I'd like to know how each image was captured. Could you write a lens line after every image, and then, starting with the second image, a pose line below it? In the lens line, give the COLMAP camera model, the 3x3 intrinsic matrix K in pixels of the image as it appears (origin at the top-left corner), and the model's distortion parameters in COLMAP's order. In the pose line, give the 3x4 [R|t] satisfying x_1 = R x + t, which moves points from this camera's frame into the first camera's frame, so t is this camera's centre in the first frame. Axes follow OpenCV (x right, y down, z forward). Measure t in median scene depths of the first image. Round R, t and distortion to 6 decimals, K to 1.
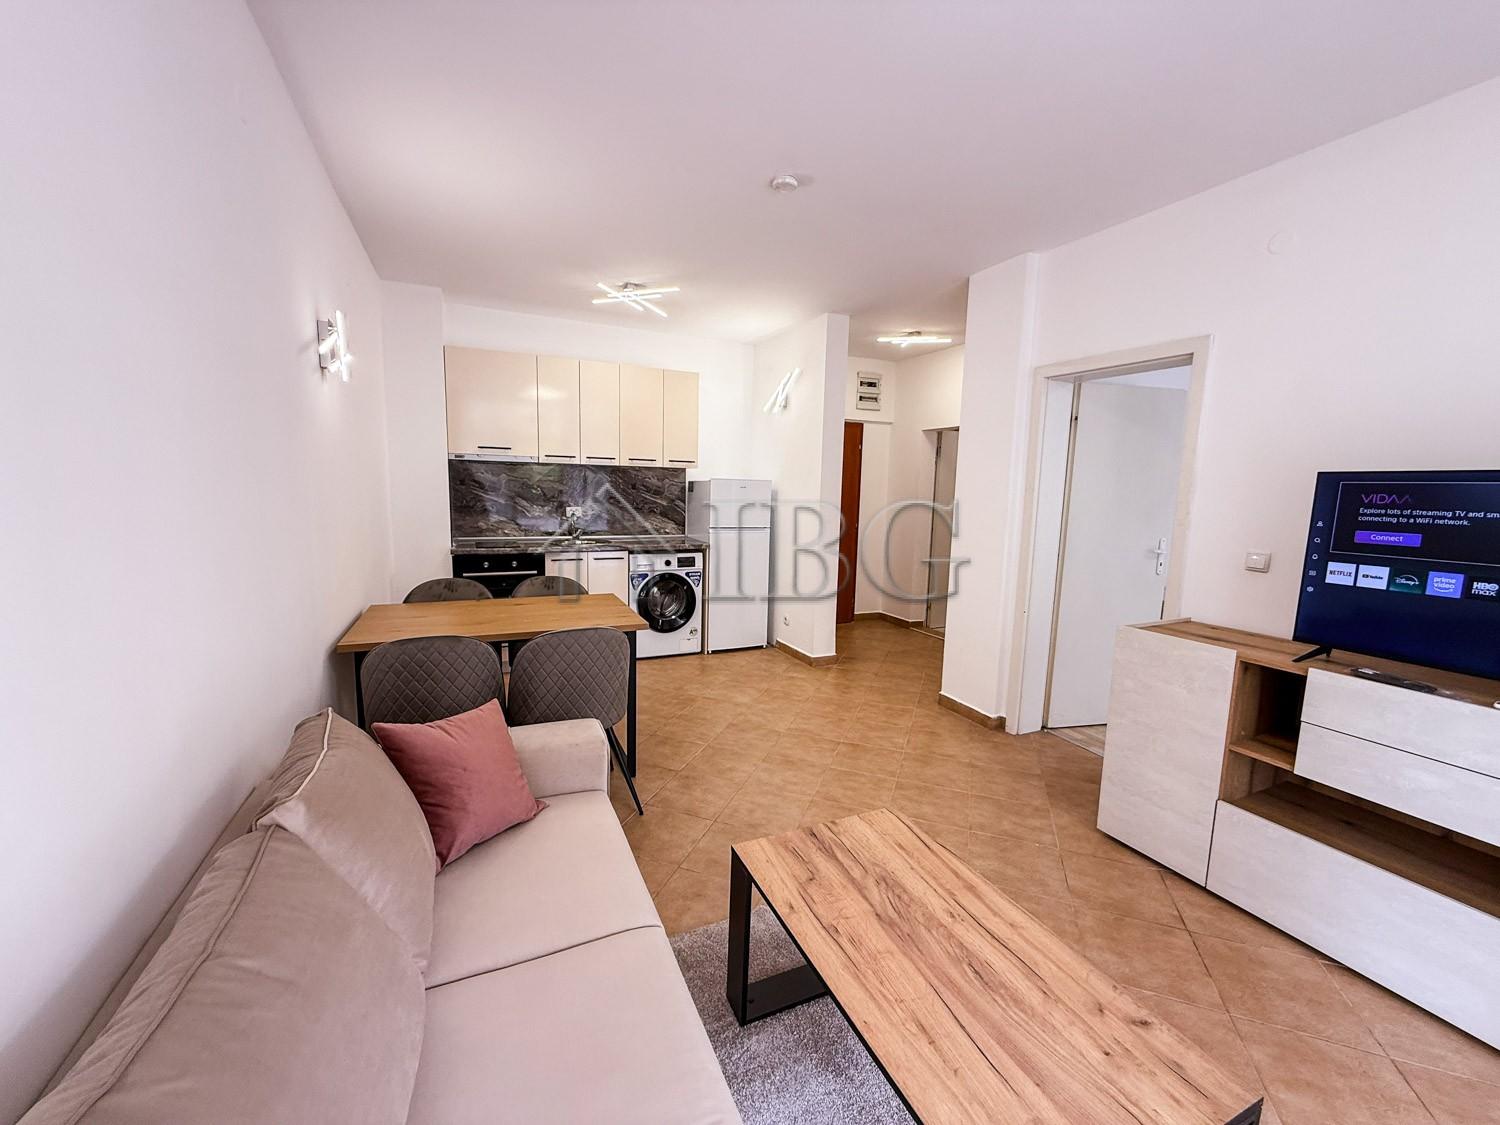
lens RADIAL K [[608.0, 0, 750.0], [0, 608.0, 562.5], [0, 0, 1]] dist [0.000016, -0.000119]
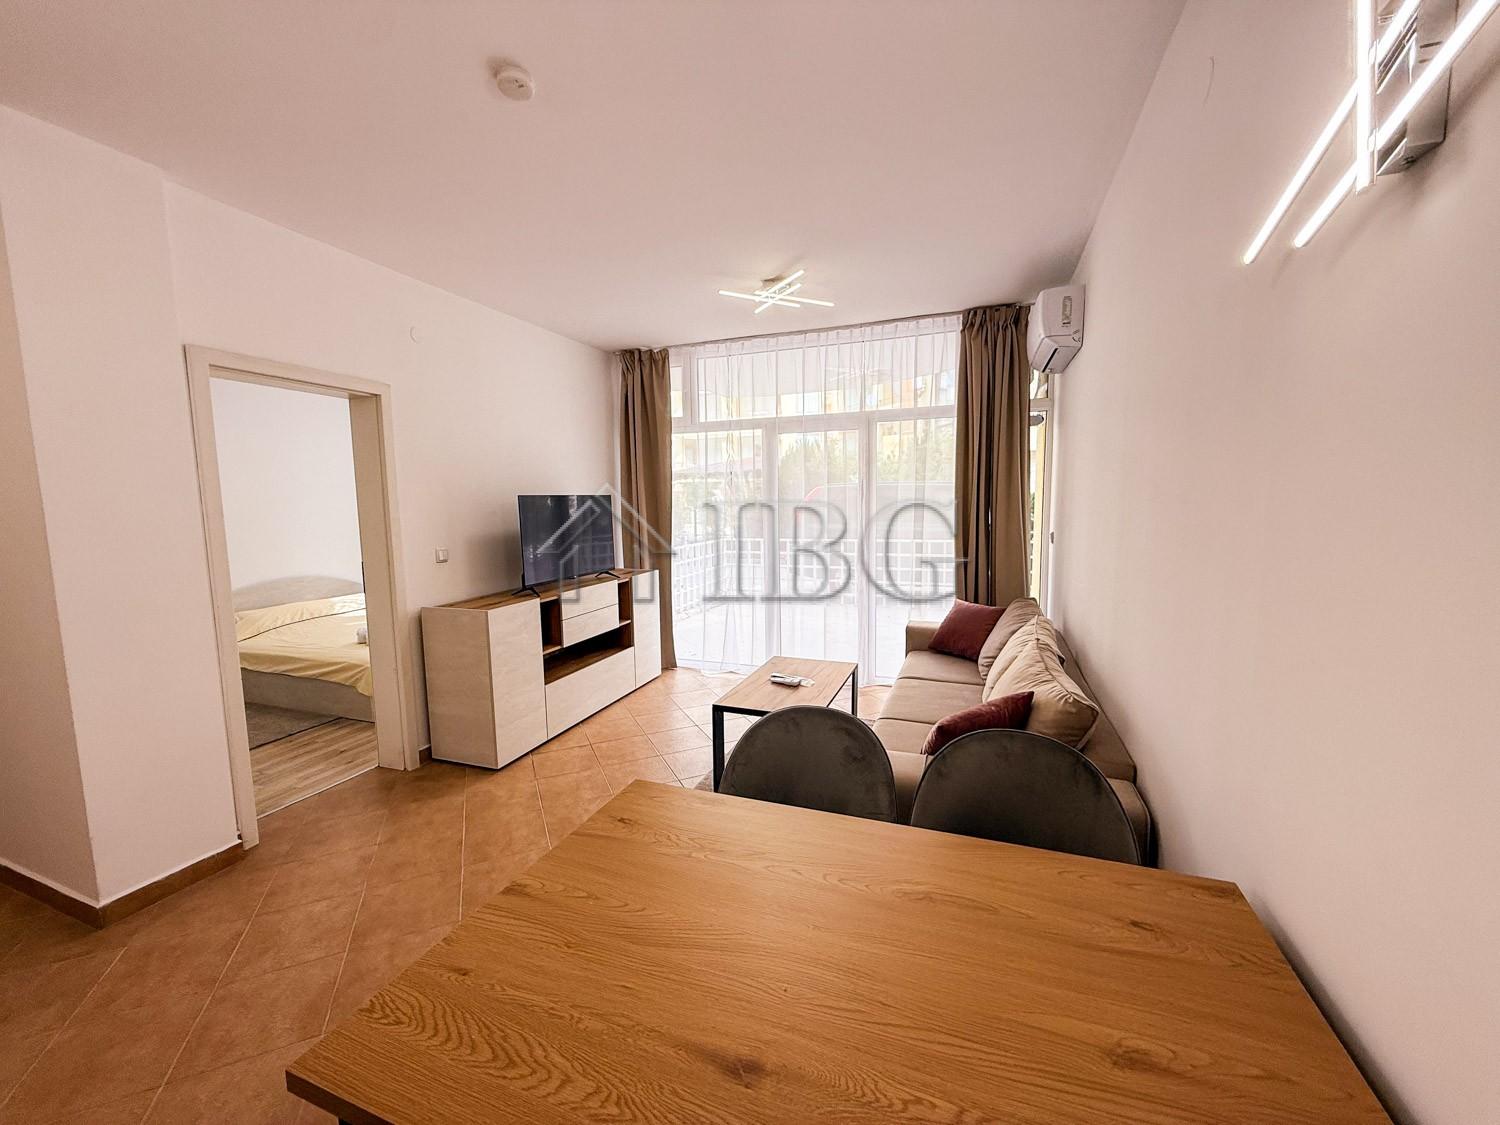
lens RADIAL K [[596.4, 0, 750.0], [0, 596.4, 562.5], [0, 0, 1]] dist [-0.000093, 0.000099]
pose [[-0.704805, -0.087481, 0.703986, -0.600860], [0.088773, 0.973691, 0.209871, -0.192533], [-0.703824, 0.210413, -0.678496, 1.255678]]
